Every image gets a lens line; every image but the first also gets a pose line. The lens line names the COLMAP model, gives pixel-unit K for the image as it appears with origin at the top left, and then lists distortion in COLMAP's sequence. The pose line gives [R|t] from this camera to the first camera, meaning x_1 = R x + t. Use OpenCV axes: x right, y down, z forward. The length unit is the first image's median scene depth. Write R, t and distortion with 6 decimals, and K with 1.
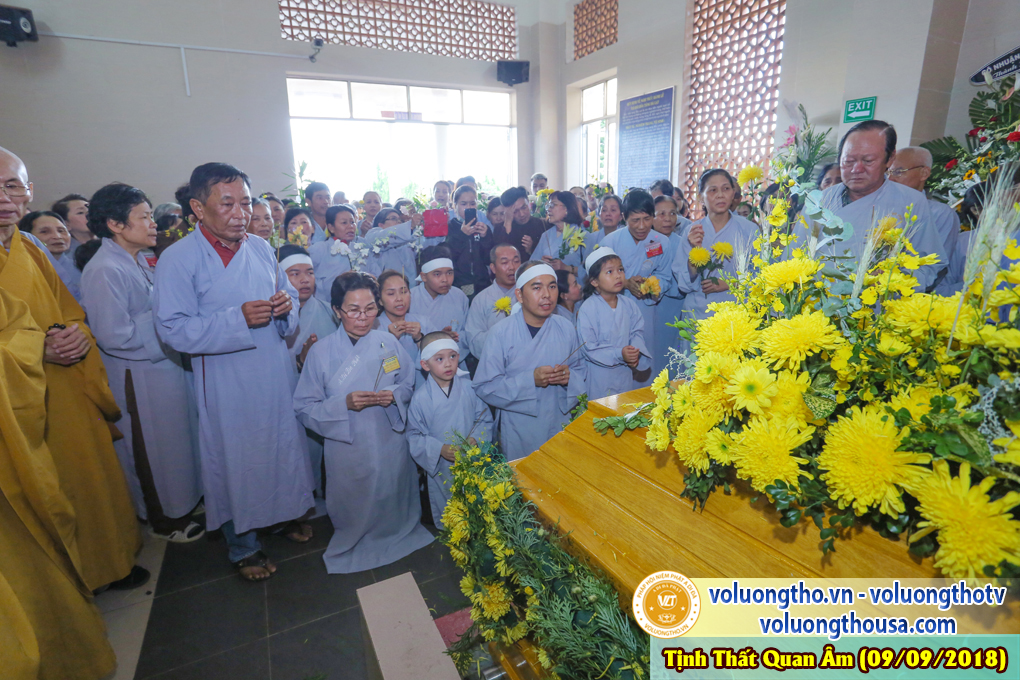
lens RADIAL K [[496.3, 0, 507.7], [0, 496.3, 337.8], [0, 0, 1]] dist [-0.073081, 0.027445]
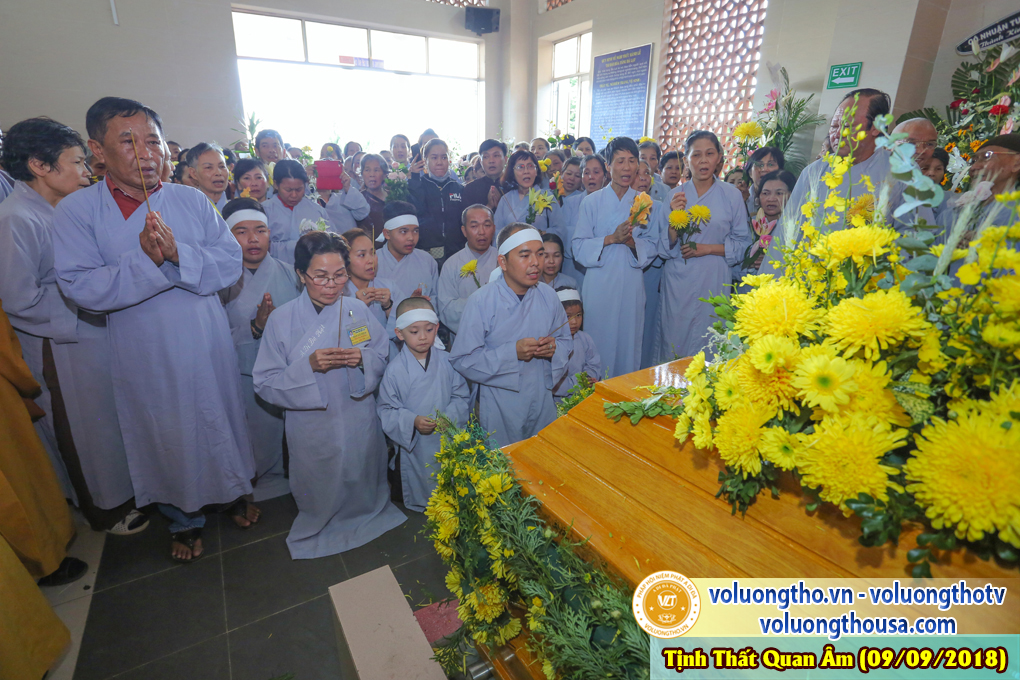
lens RADIAL K [[496.8, 0, 507.7], [0, 496.8, 337.4], [0, 0, 1]] dist [-0.069140, 0.025586]
pose [[0.996669, 0.007580, 0.081202, -0.028873], [-0.013382, 0.997376, 0.071144, -0.006140], [-0.080450, -0.071993, 0.994155, 0.056729]]
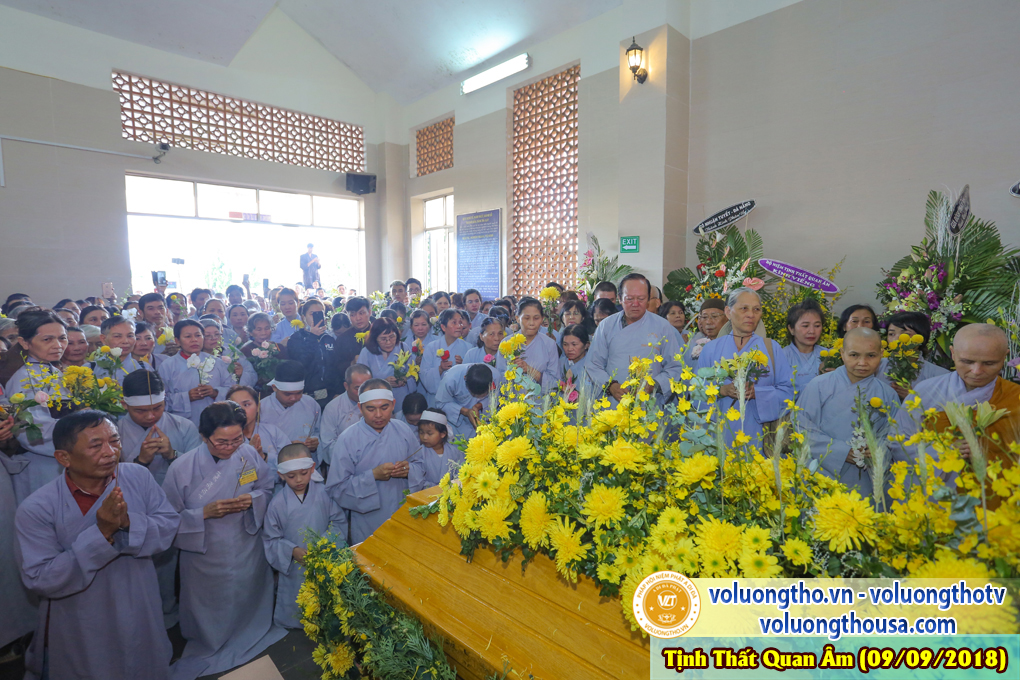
lens RADIAL K [[496.3, 0, 507.7], [0, 496.3, 337.8], [0, 0, 1]] dist [-0.073081, 0.027445]
pose [[0.957747, -0.009715, 0.287447, 0.016956], [0.055820, 0.986704, -0.152640, -0.036649], [-0.282142, 0.162236, 0.945556, -0.205465]]
